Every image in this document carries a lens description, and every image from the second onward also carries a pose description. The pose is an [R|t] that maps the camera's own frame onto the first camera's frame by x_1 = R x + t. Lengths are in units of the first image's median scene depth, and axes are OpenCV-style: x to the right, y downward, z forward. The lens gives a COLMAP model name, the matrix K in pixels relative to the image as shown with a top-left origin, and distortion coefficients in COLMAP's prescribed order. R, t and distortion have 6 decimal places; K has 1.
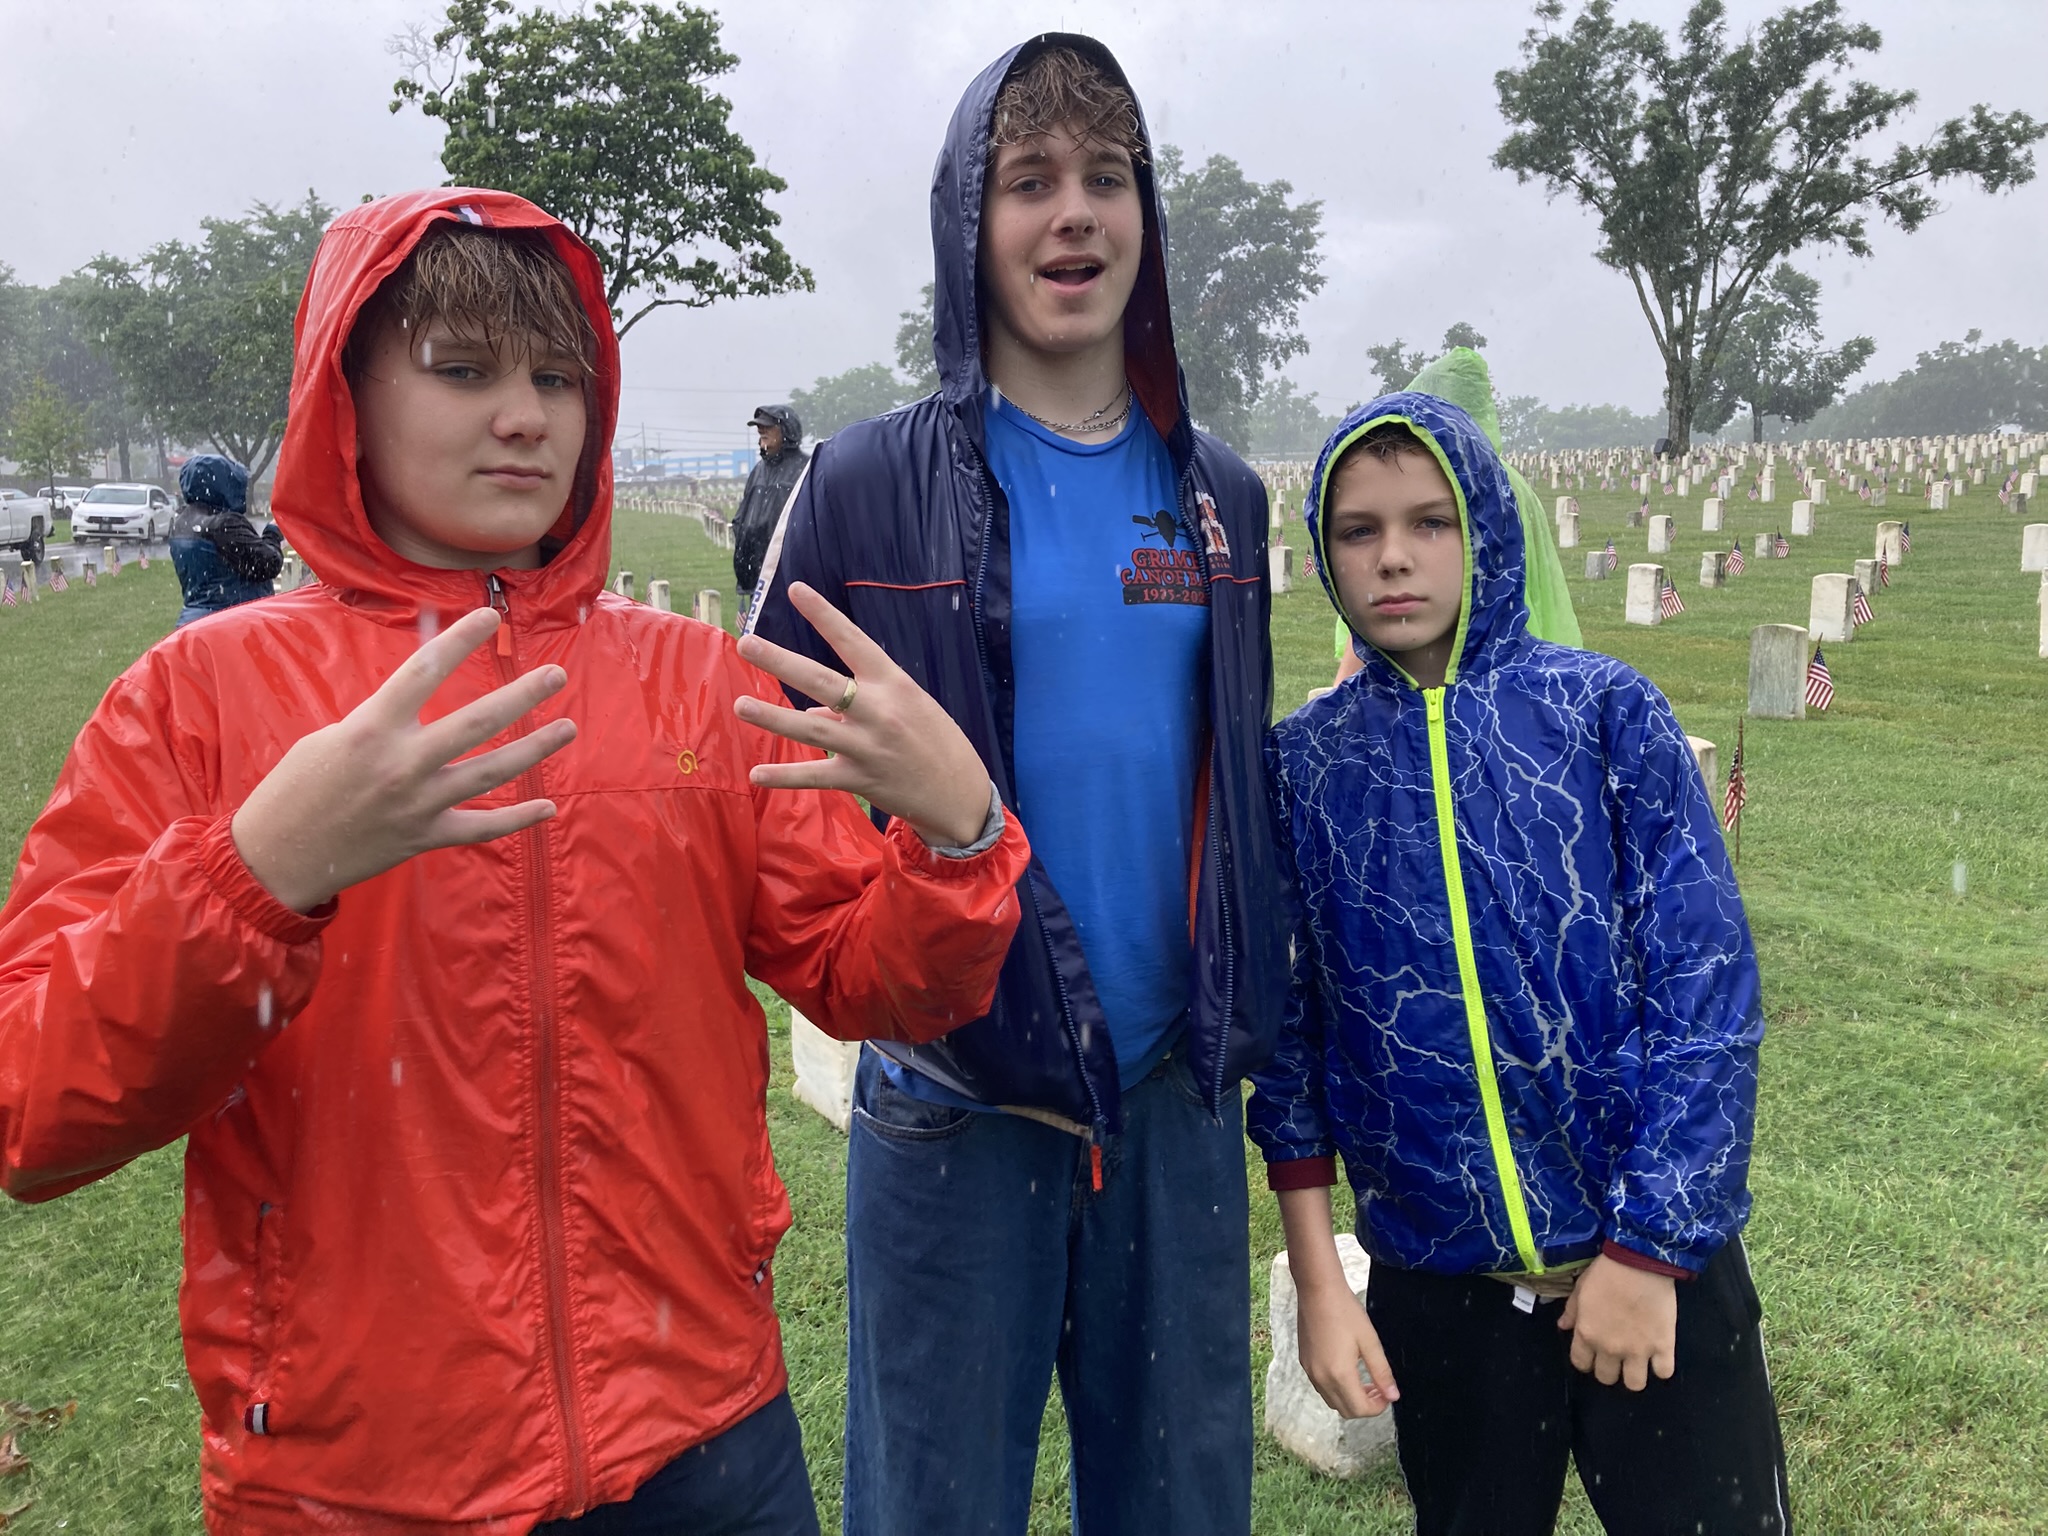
lens RADIAL K [[1684.4, 0, 987.9], [0, 1684.4, 766.7], [0, 0, 1]] dist [0.031256, 0.007779]
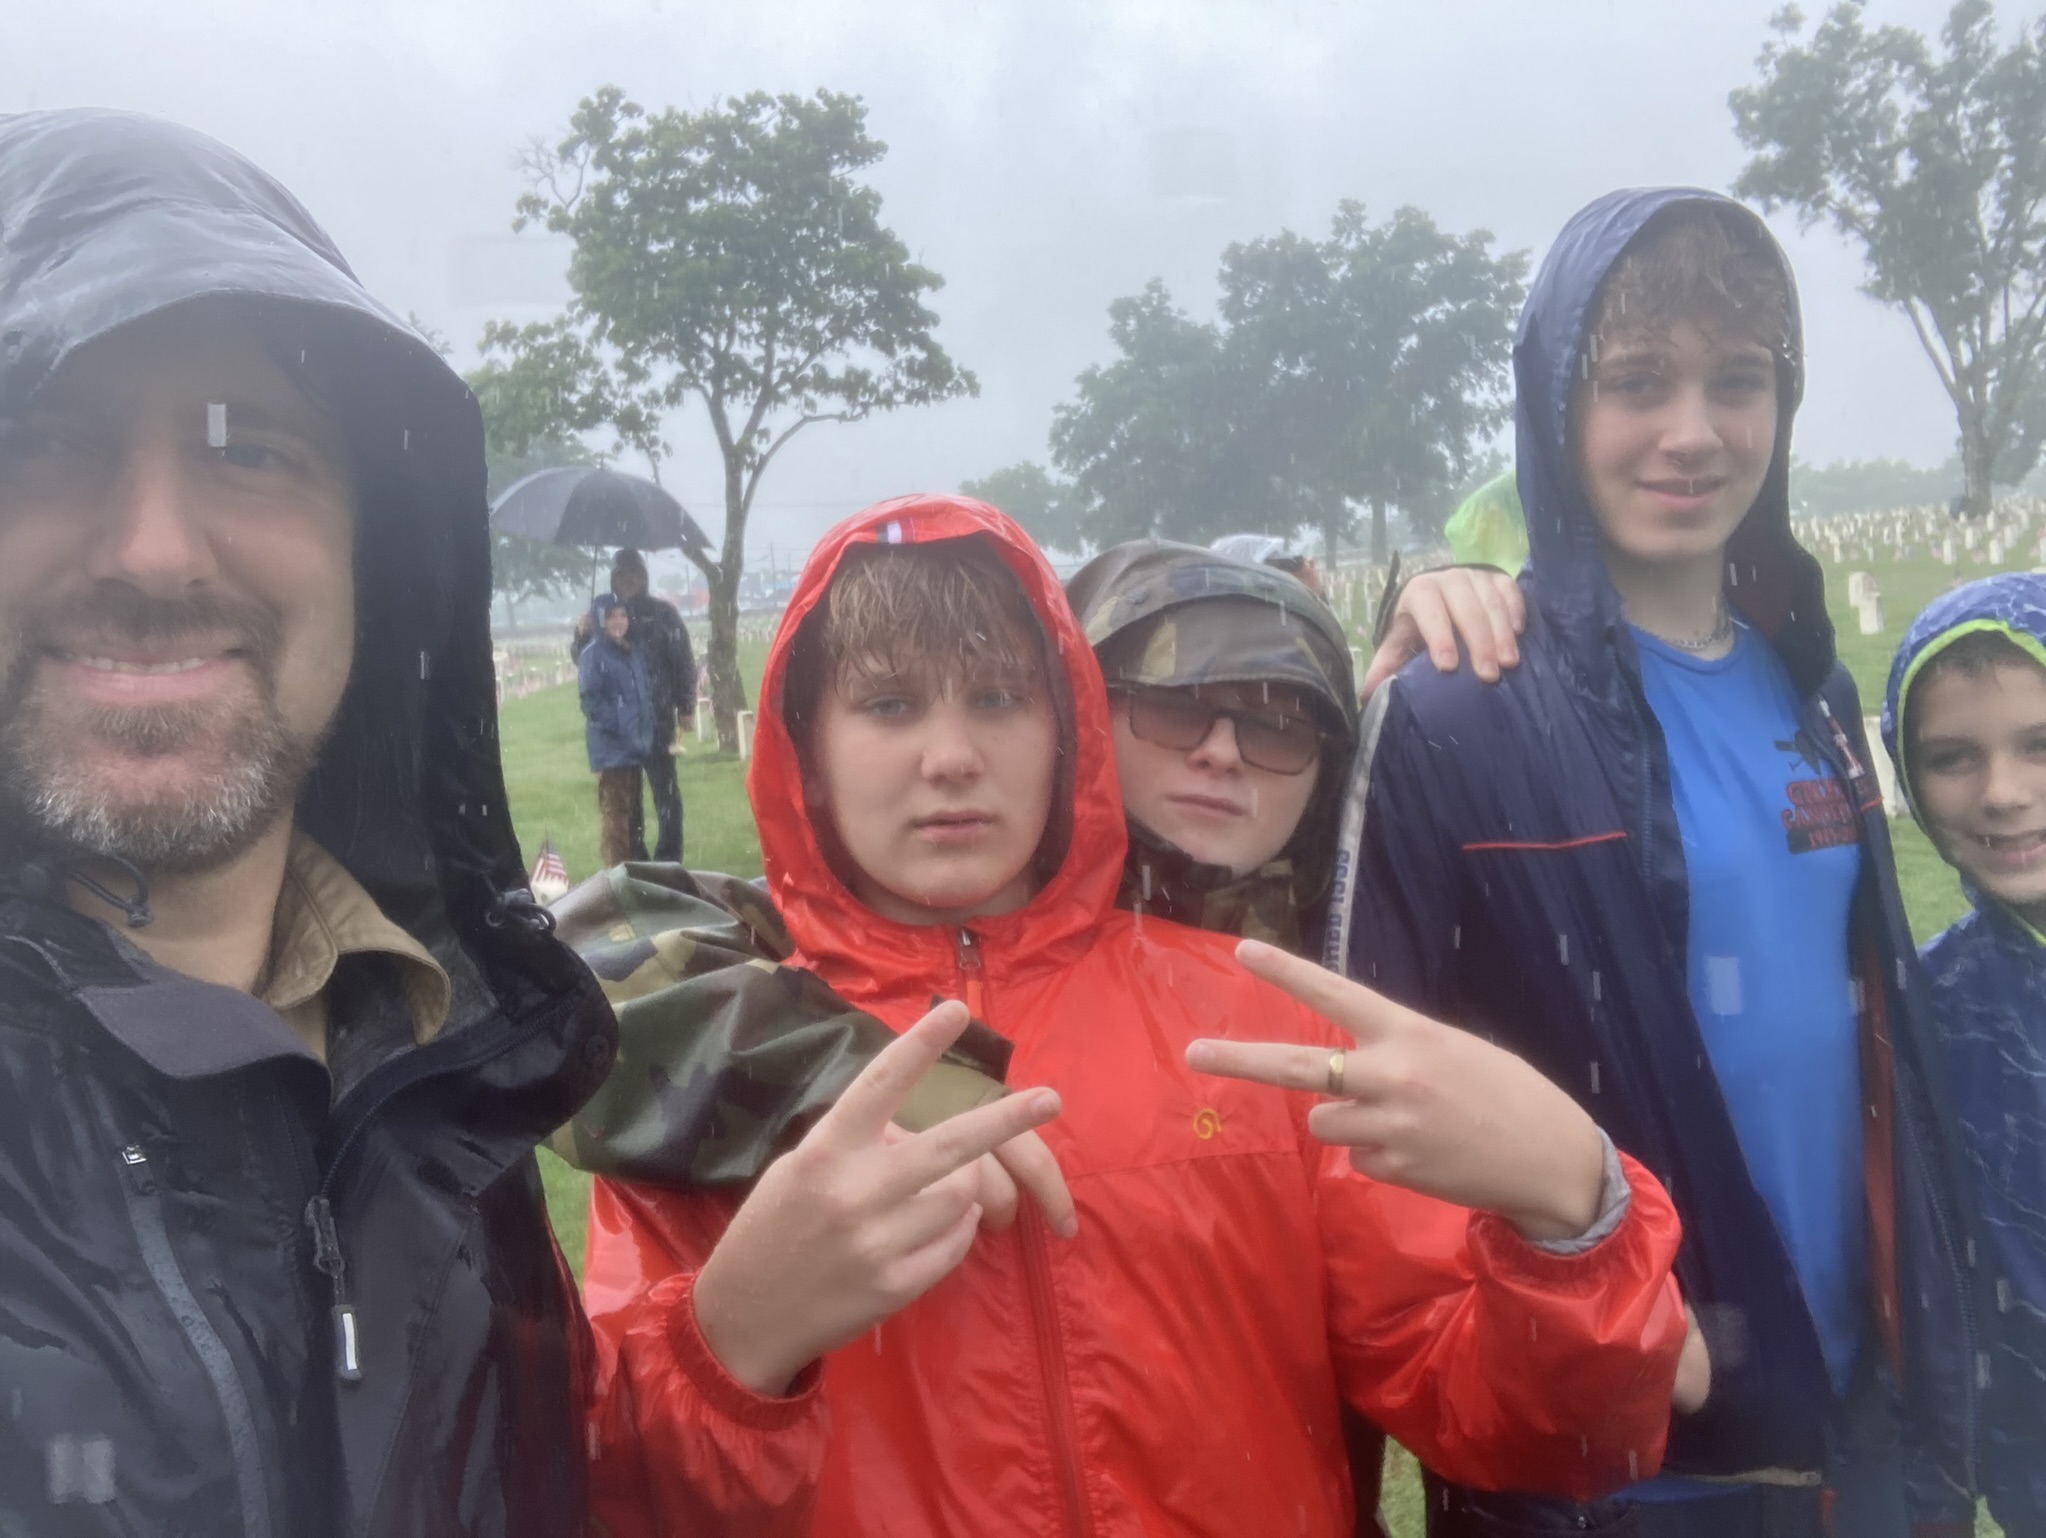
lens RADIAL K [[1915.5, 0, 1023.0], [0, 1915.5, 769.0], [0, 0, 1]] dist [0.128907, -0.206018]
pose [[0.996441, -0.045237, -0.071131, -0.006360], [0.039926, 0.996430, -0.074391, -0.003432], [0.074242, 0.071286, 0.994689, 0.002324]]
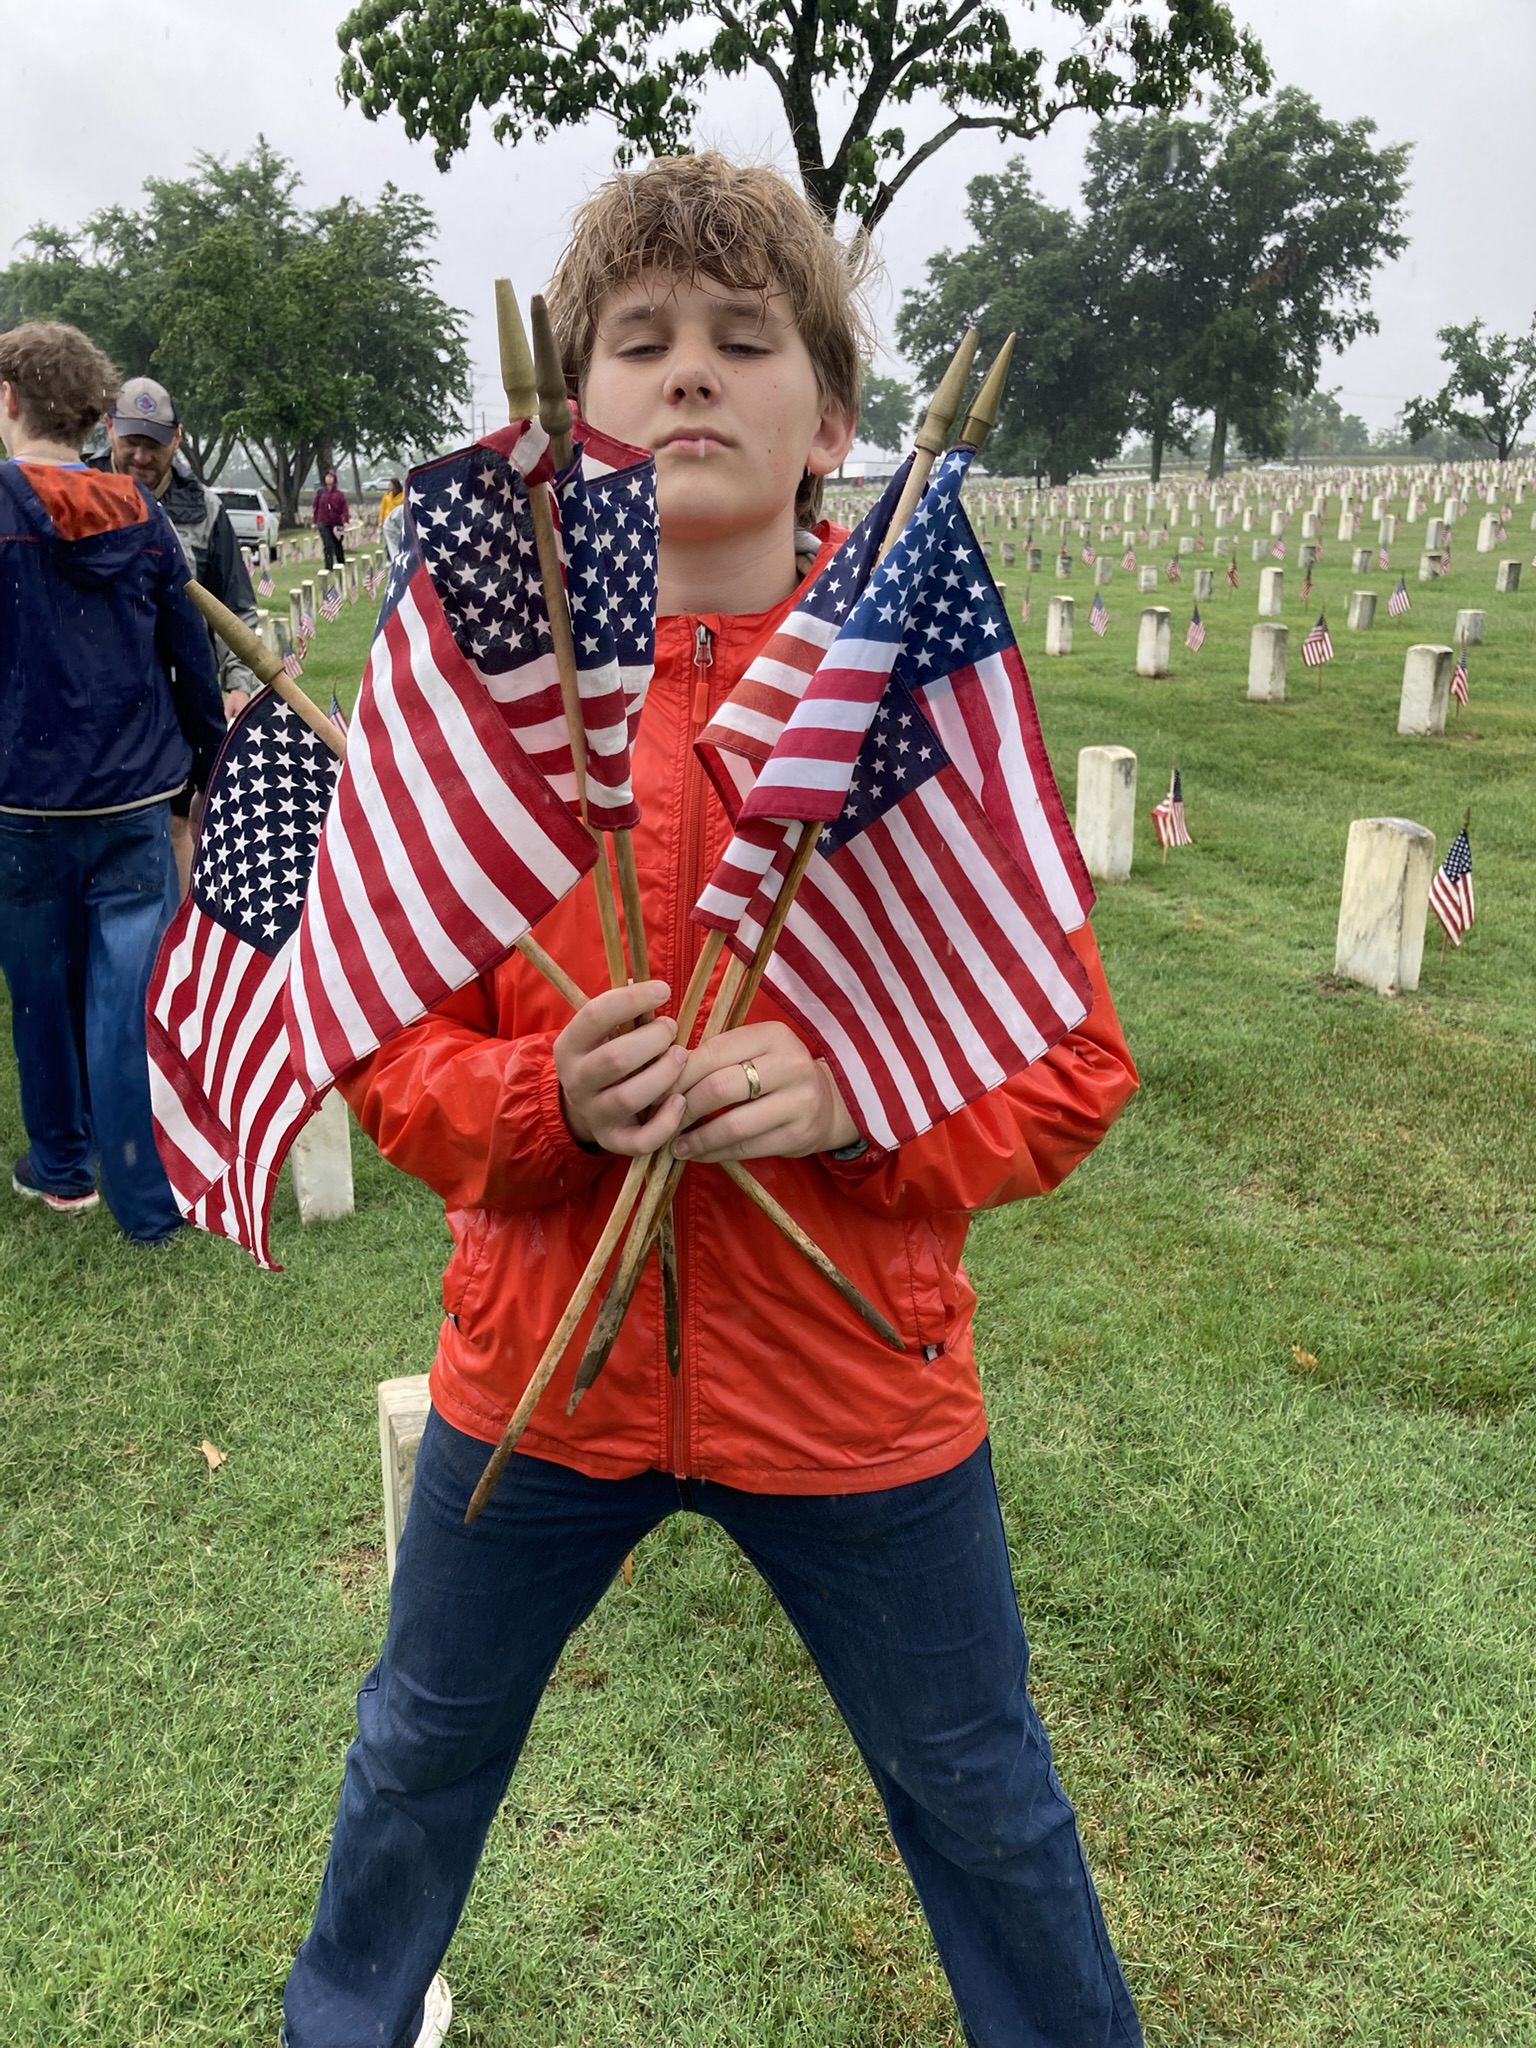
lens RADIAL K [[1640.1, 0, 733.7], [0, 1640.1, 1041.5], [0, 0, 1]] dist [0.006414, 0.018934]
pose [[0.993942, 0.039072, -0.102731, -0.055471], [-0.022421, 0.987105, 0.158495, -0.023029], [0.107599, -0.155231, 0.982001, 0.131699]]
